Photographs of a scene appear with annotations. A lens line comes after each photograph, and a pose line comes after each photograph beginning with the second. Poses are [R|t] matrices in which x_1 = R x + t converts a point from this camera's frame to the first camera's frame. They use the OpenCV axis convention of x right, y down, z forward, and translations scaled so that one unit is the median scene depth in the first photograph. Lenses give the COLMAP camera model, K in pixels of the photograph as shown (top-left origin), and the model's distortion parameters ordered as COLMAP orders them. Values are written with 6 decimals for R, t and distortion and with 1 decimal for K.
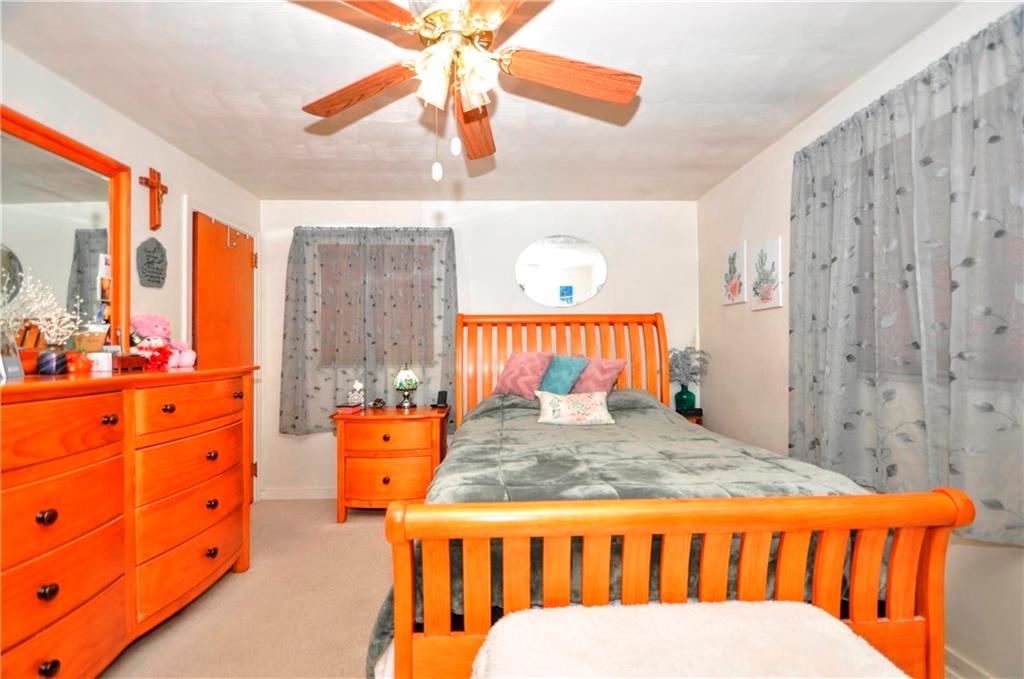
lens RADIAL K [[458.4, 0, 516.7], [0, 458.4, 339.1], [0, 0, 1]] dist [0.010053, -0.015438]
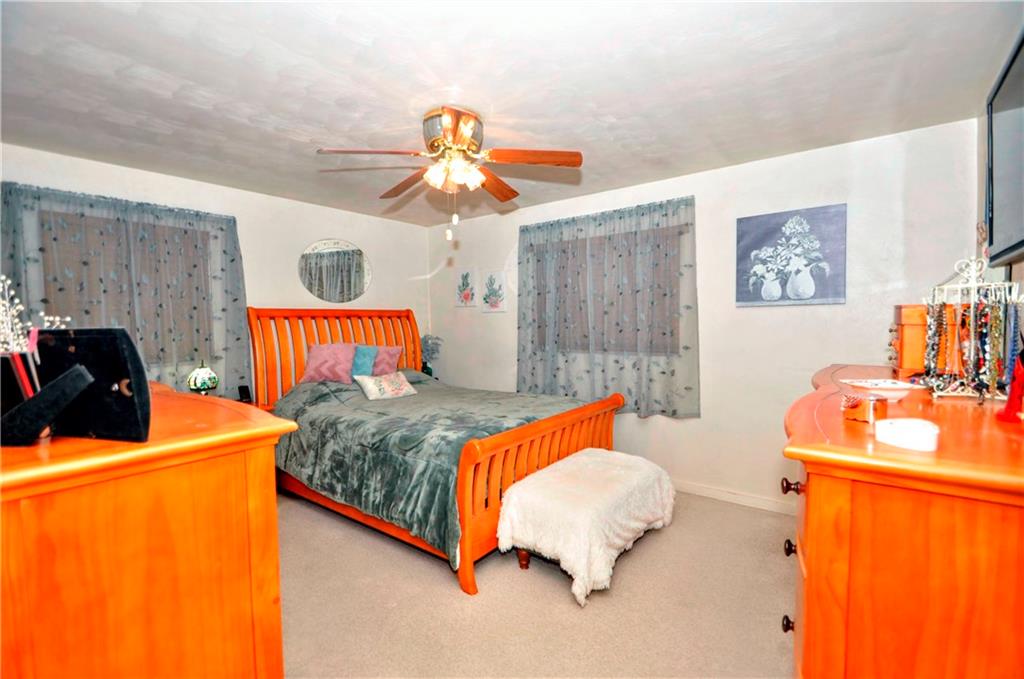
lens RADIAL K [[458.4, 0, 516.7], [0, 458.4, 339.1], [0, 0, 1]] dist [0.010053, -0.015438]
pose [[0.629489, -0.031902, 0.776354, -0.633960], [-0.008373, 0.998820, 0.047833, -0.045520], [-0.776964, -0.036611, 0.628480, -0.087936]]
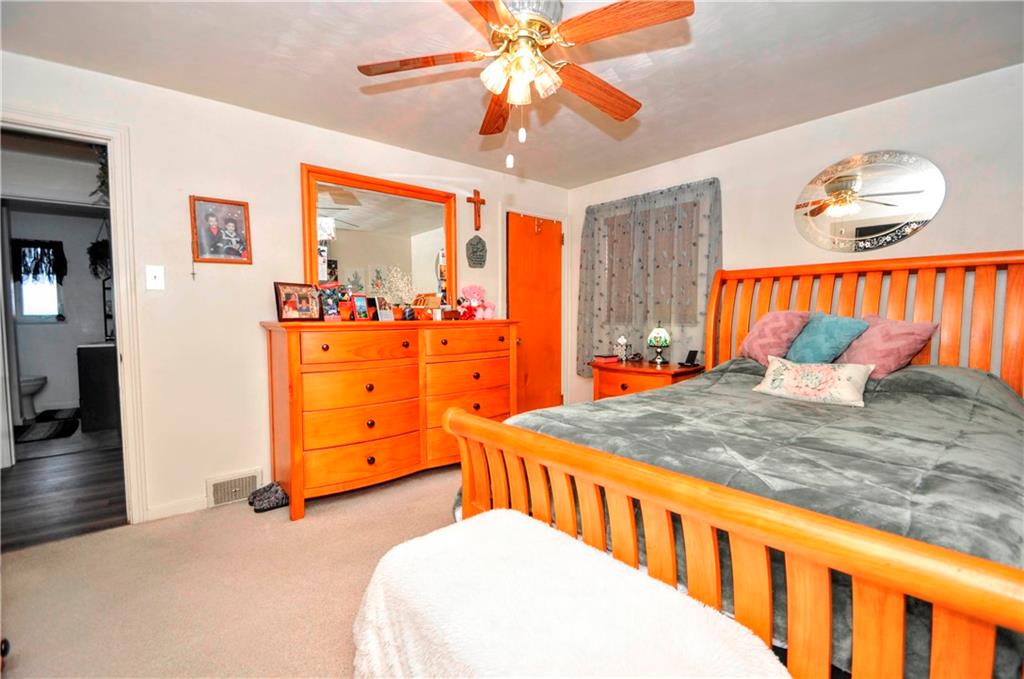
lens RADIAL K [[453.5, 0, 512.0], [0, 453.5, 339.5], [0, 0, 1]] dist [0.018955, -0.014023]
pose [[0.618385, 0.051599, -0.784179, 0.415193], [0.013364, 0.997007, 0.076142, 0.011765], [0.785762, -0.057564, 0.615845, 0.106339]]
